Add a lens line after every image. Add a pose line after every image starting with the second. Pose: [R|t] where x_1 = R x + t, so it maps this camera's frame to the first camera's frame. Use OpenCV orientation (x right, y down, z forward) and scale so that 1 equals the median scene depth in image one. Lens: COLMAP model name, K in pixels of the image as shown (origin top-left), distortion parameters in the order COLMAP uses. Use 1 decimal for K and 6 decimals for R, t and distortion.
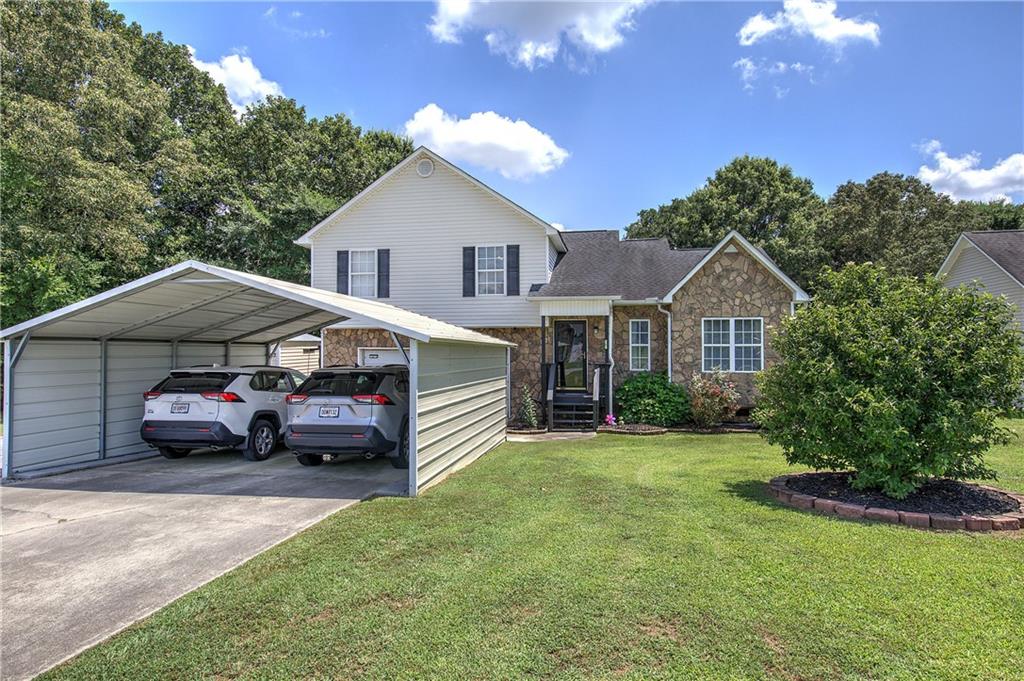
lens RADIAL K [[553.7, 0, 512.0], [0, 553.7, 340.5], [0, 0, 1]] dist [0.005076, -0.001339]
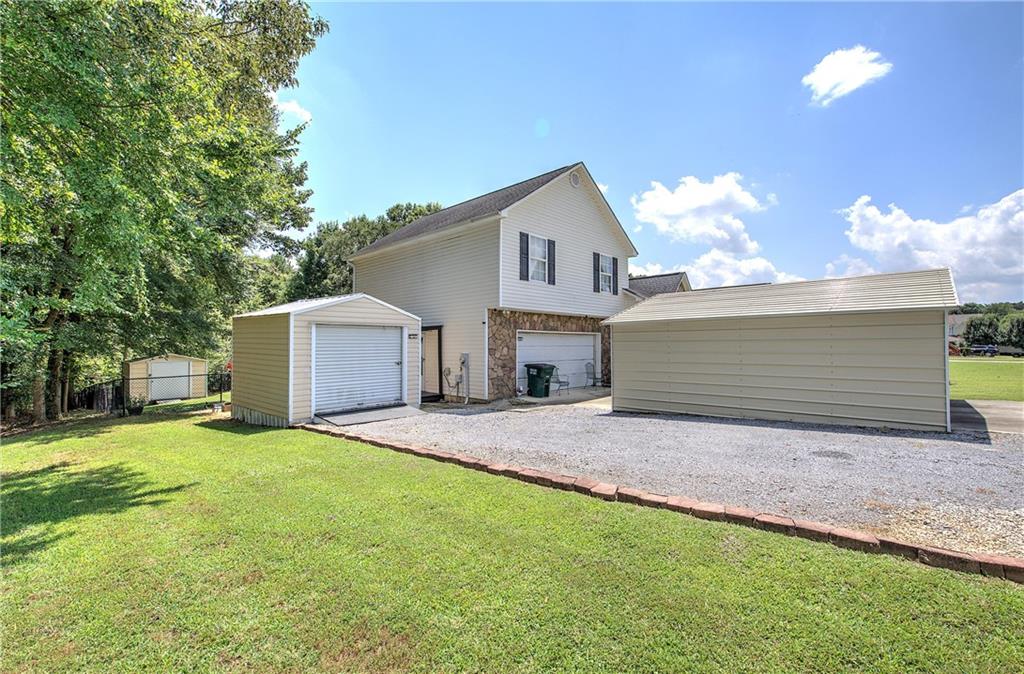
lens RADIAL K [[439.7, 0, 518.9], [0, 439.7, 335.5], [0, 0, 1]] dist [-0.002694, 0.000251]
pose [[0.544986, 0.018241, 0.838246, -1.037019], [-0.017142, 0.999797, -0.010612, 0.034847], [-0.838270, -0.008586, 0.545188, 0.607174]]
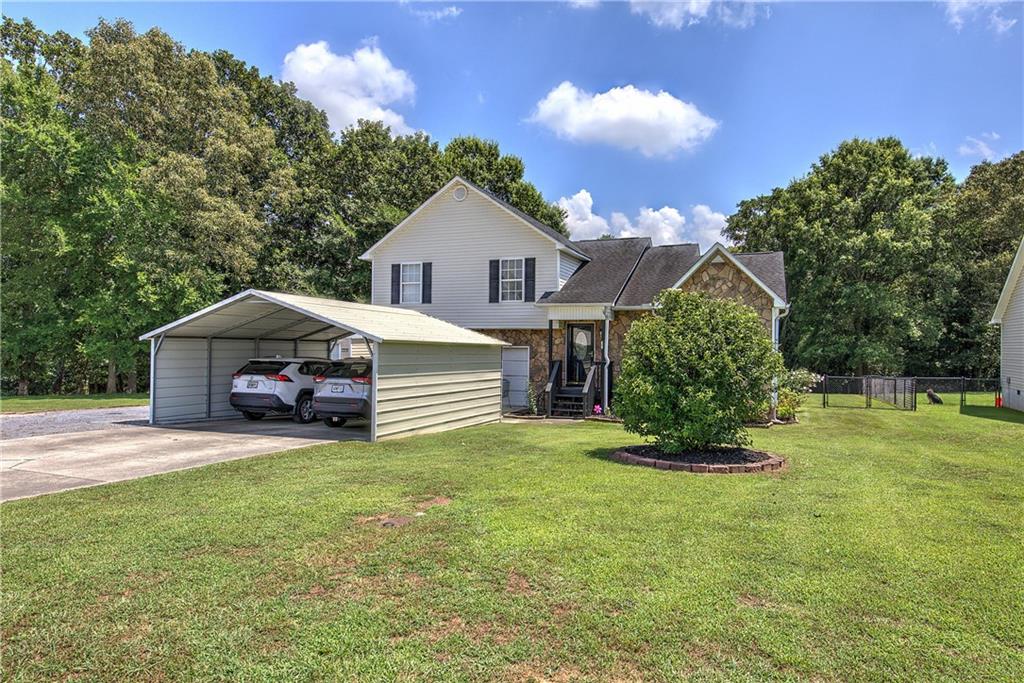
lens RADIAL K [[602.0, 0, 514.4], [0, 602.0, 343.1], [0, 0, 1]] dist [0.005012, 0.000723]
pose [[0.977389, 0.011885, -0.211115, 0.237804], [-0.009906, 0.999897, 0.010427, -0.007219], [0.211217, -0.008100, 0.977406, -0.238889]]
